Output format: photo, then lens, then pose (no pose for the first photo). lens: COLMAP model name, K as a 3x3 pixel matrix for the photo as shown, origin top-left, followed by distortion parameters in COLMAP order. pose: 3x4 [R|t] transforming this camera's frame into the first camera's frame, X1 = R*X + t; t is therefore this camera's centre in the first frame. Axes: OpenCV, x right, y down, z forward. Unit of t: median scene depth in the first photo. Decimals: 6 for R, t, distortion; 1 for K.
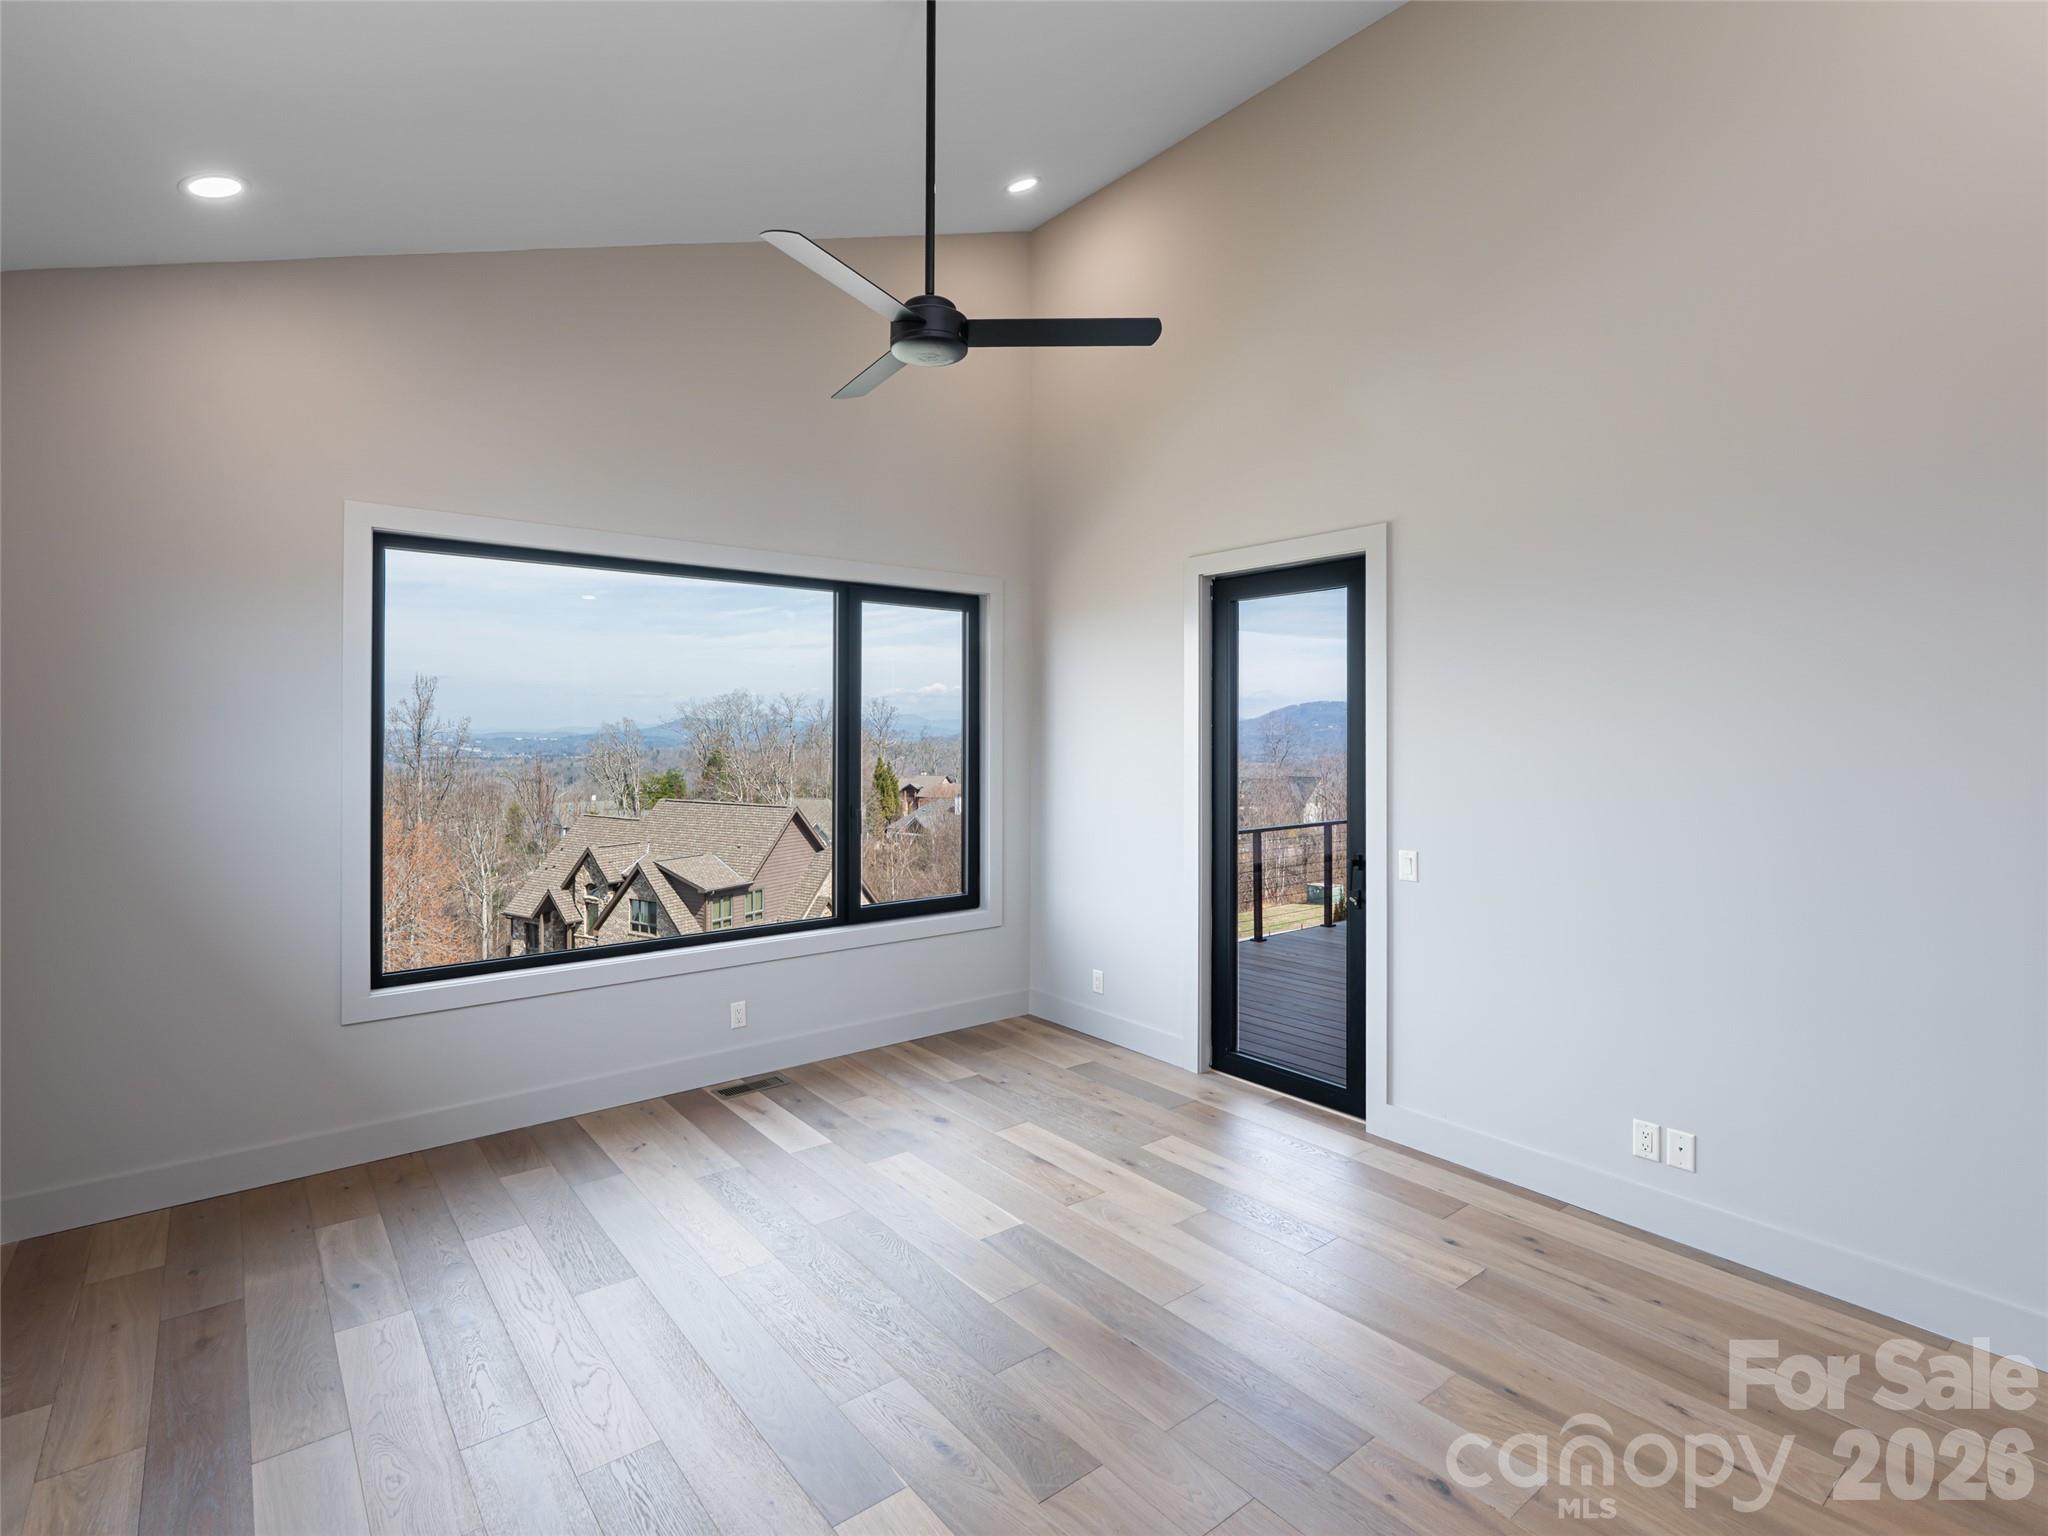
lens RADIAL K [[1017.5, 0, 990.2], [0, 1017.5, 745.3], [0, 0, 1]] dist [0.001575, 0.000087]
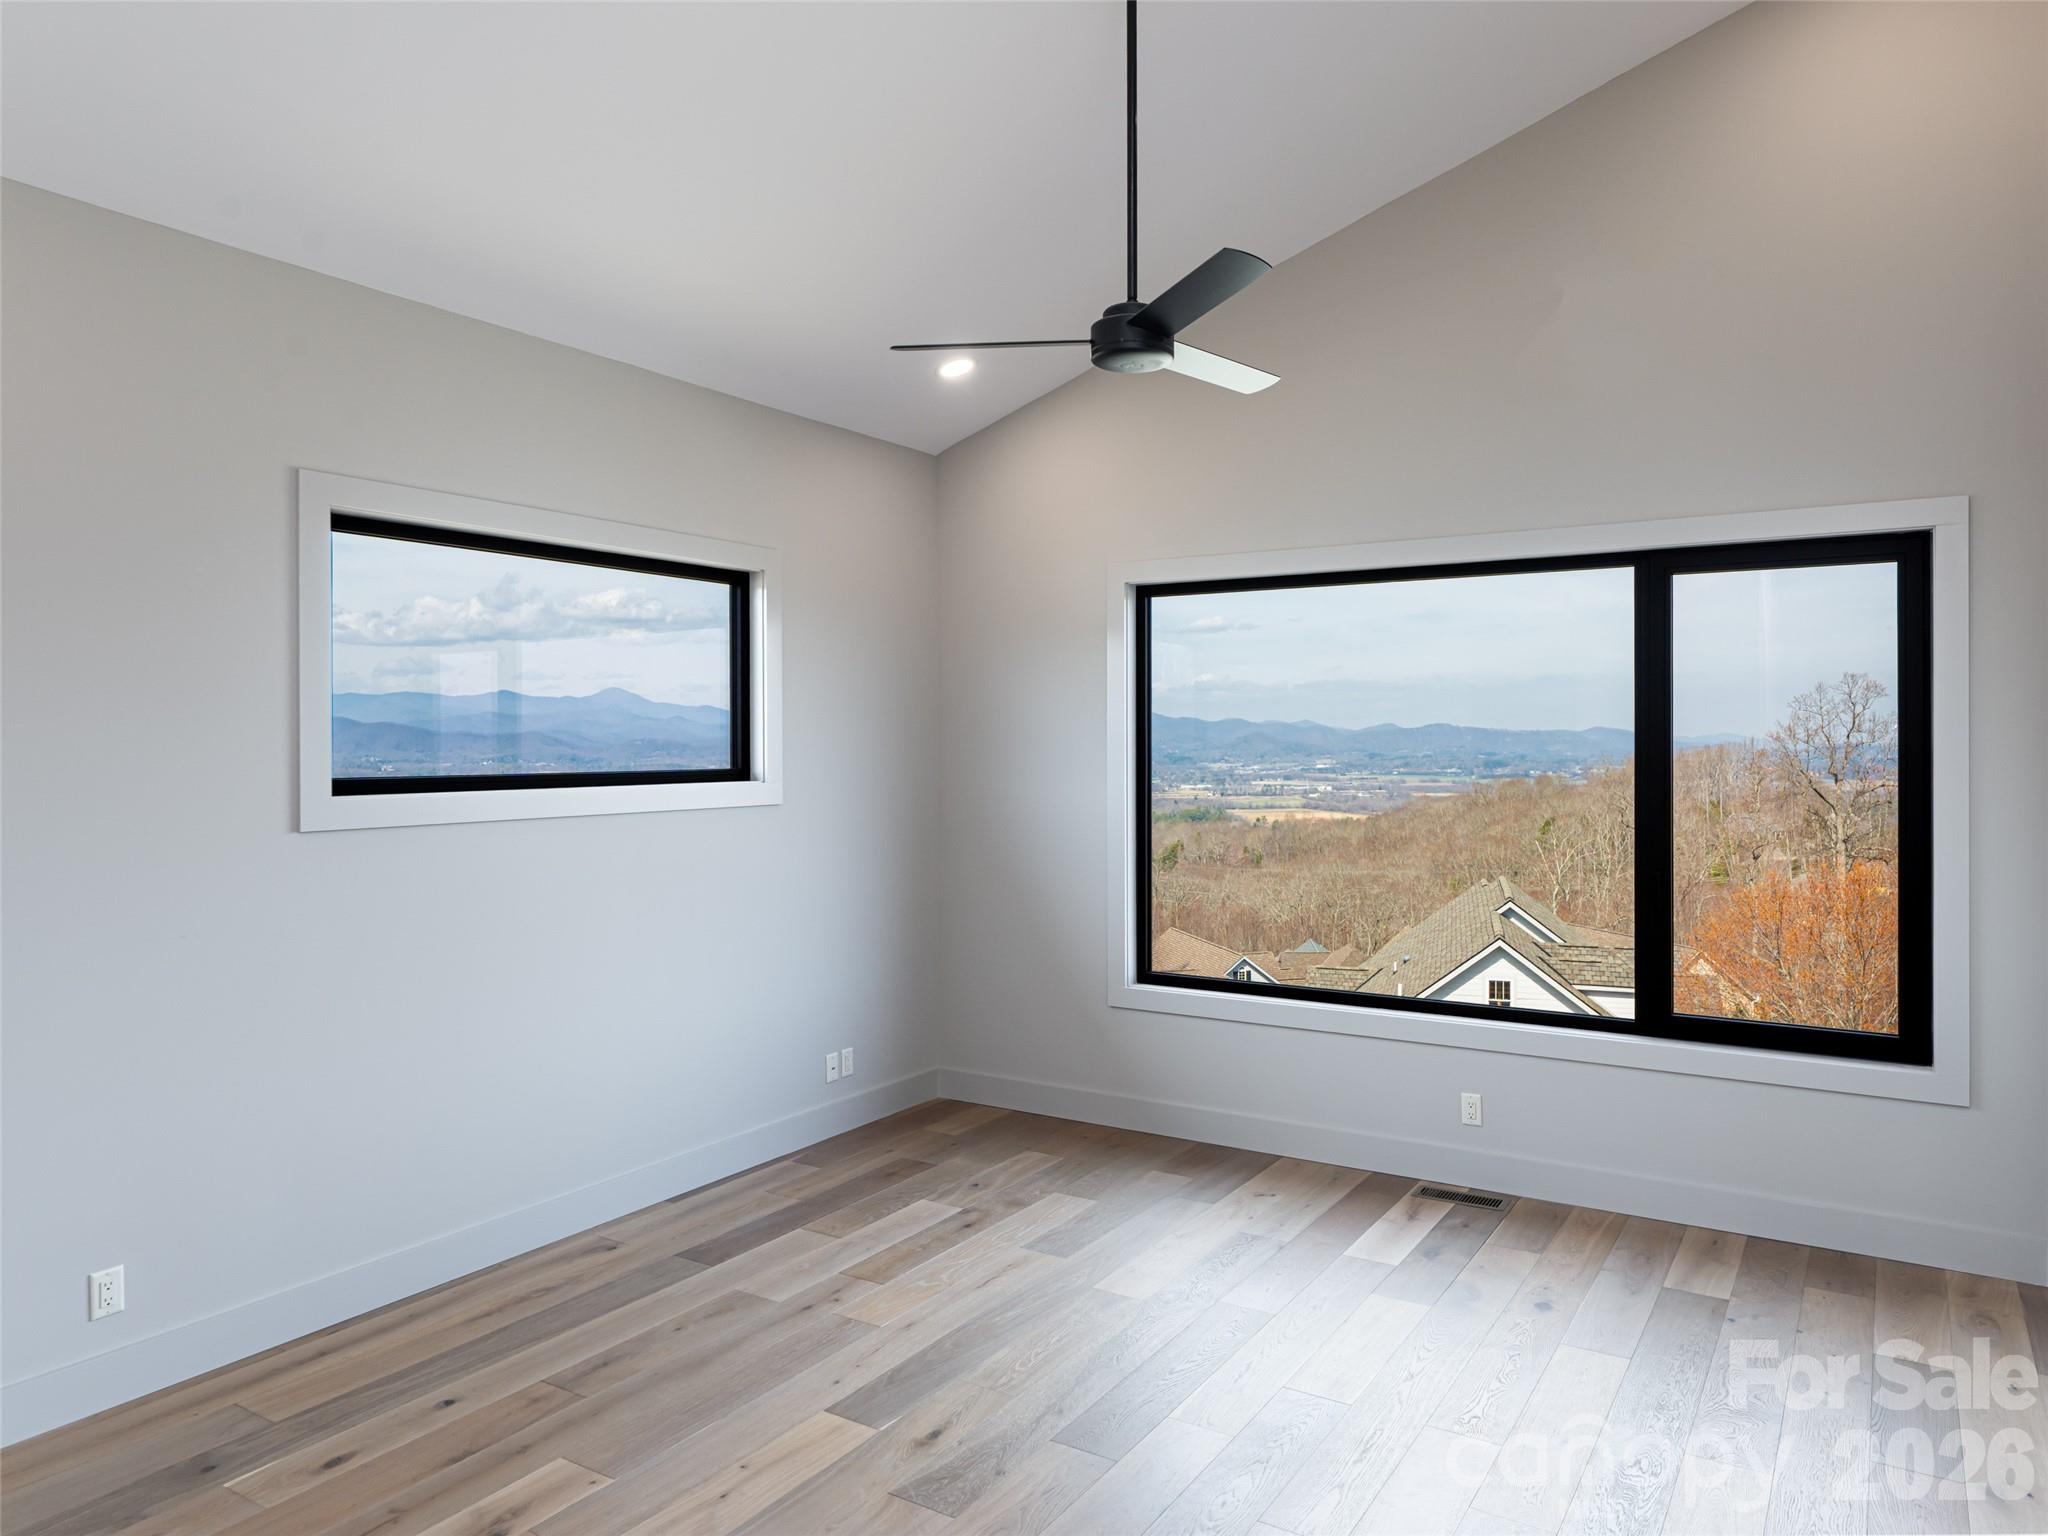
lens RADIAL K [[1364.3, 0, 1028.8], [0, 1364.3, 752.0], [0, 0, 1]] dist [0.004795, -0.000085]
pose [[0.333040, 0.004532, -0.942902, 0.692129], [-0.011880, 0.999929, 0.000610, -0.017753], [0.942838, 0.010999, 0.333070, 0.313480]]
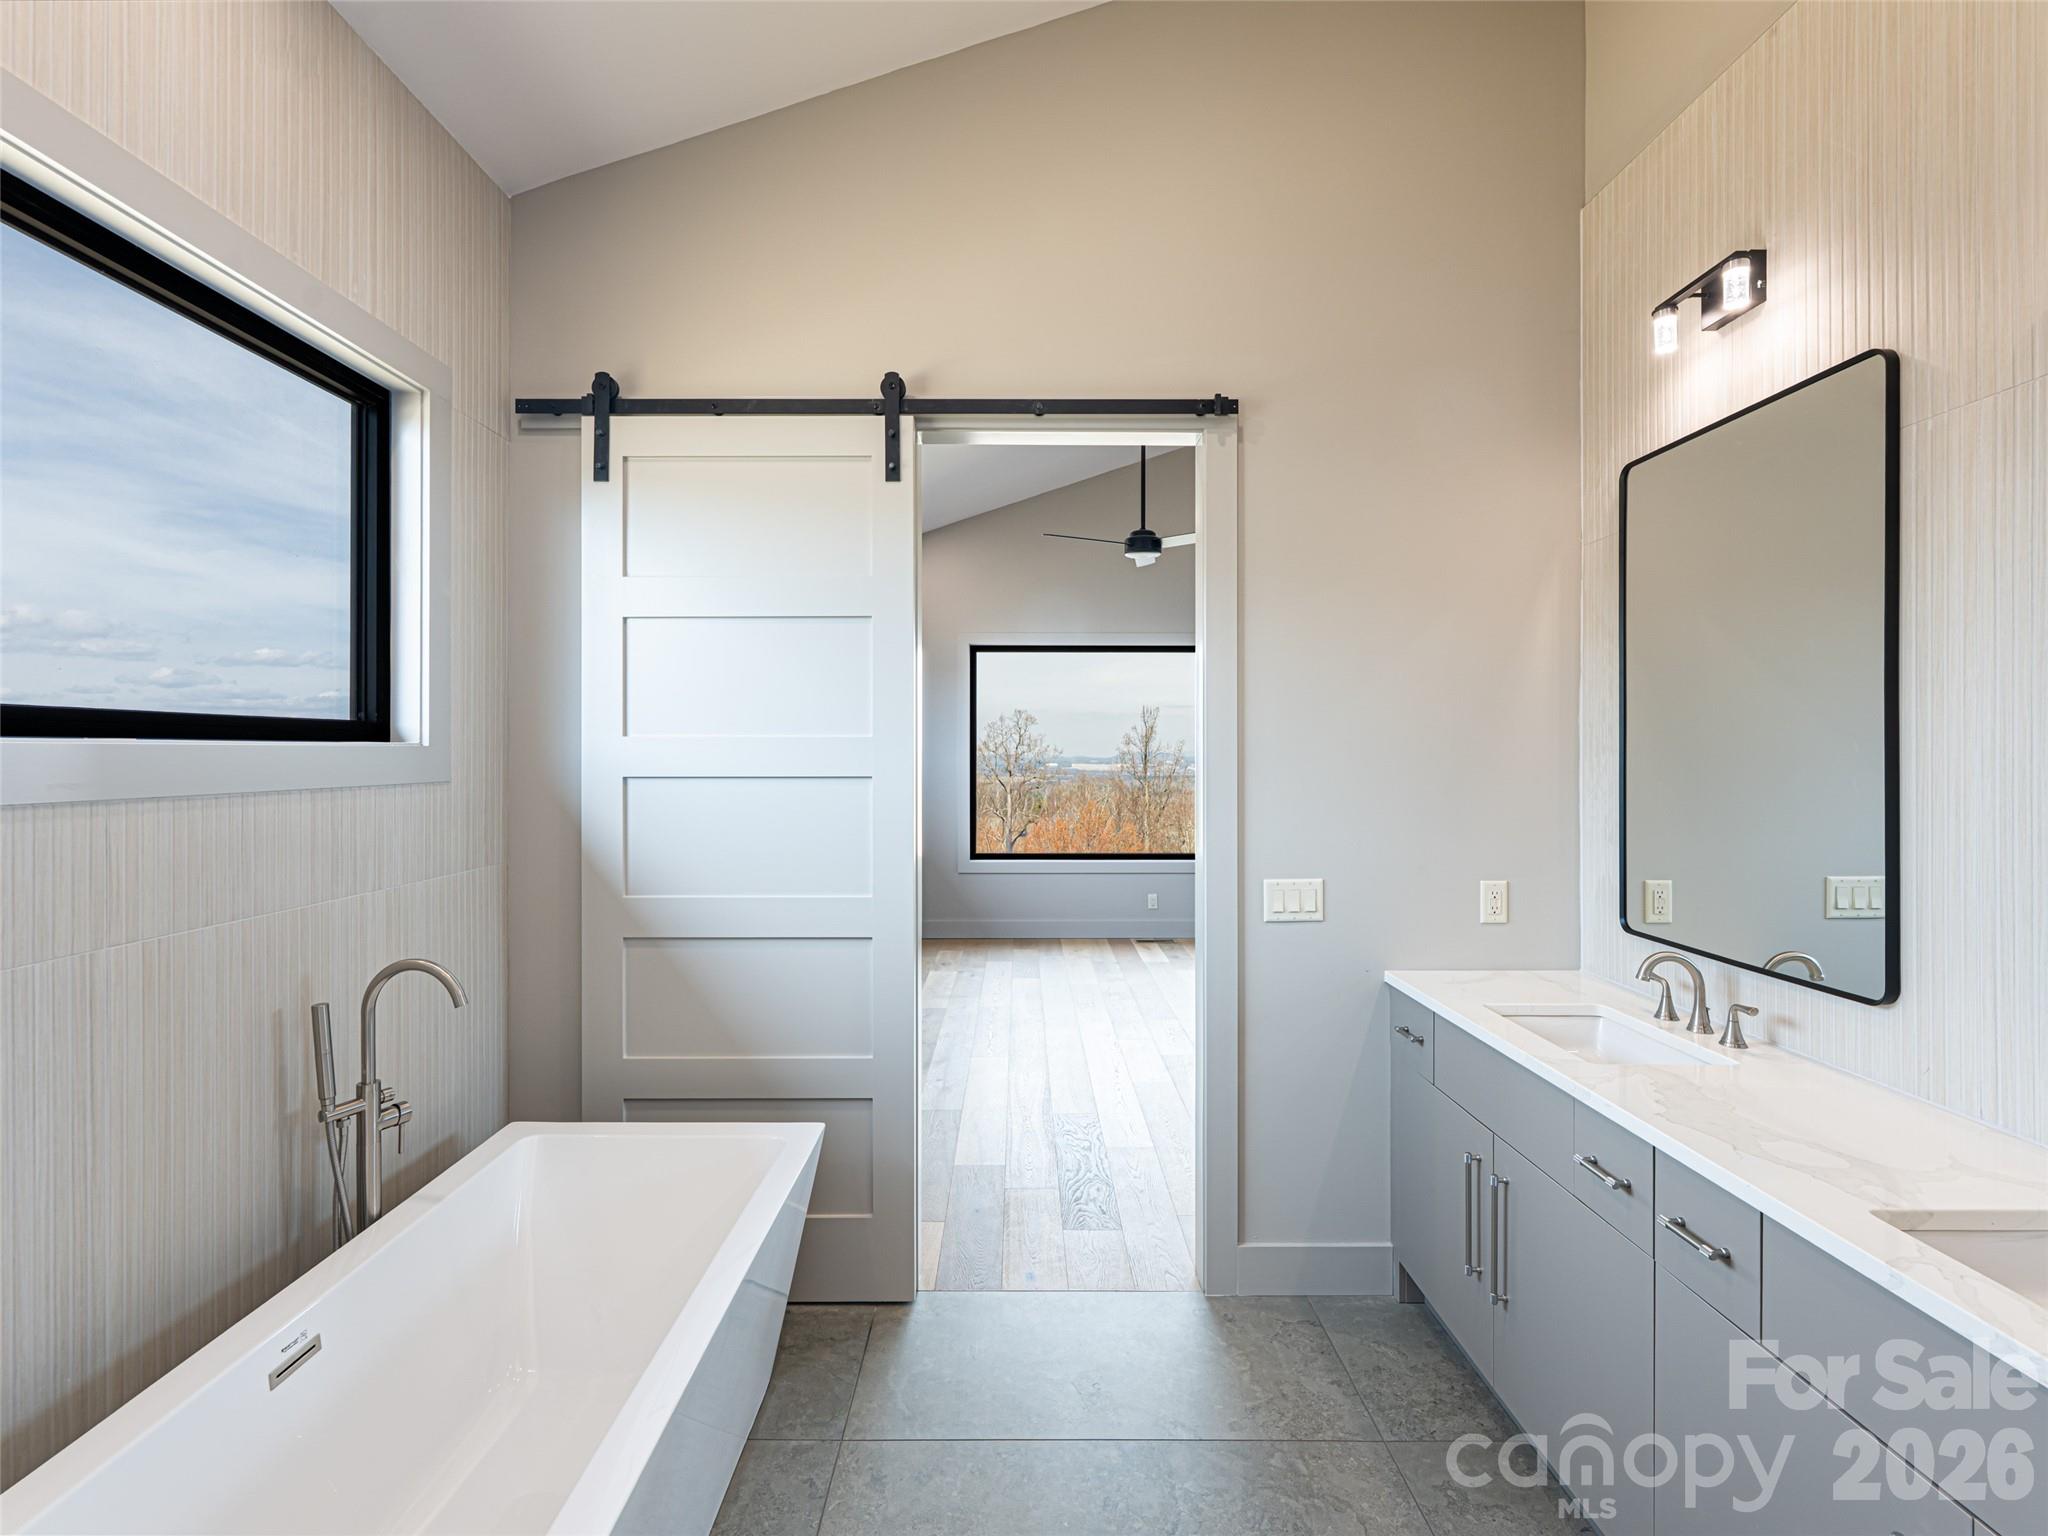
lens RADIAL K [[1017.5, 0, 1020.7], [0, 1017.5, 763.6], [0, 0, 1]] dist [0.001575, 0.000087]
pose [[0.793122, 0.000532, -0.609063, 0.668190], [-0.002976, 0.999991, -0.003003, 0.038376], [0.609056, 0.004195, 0.793116, -0.543498]]
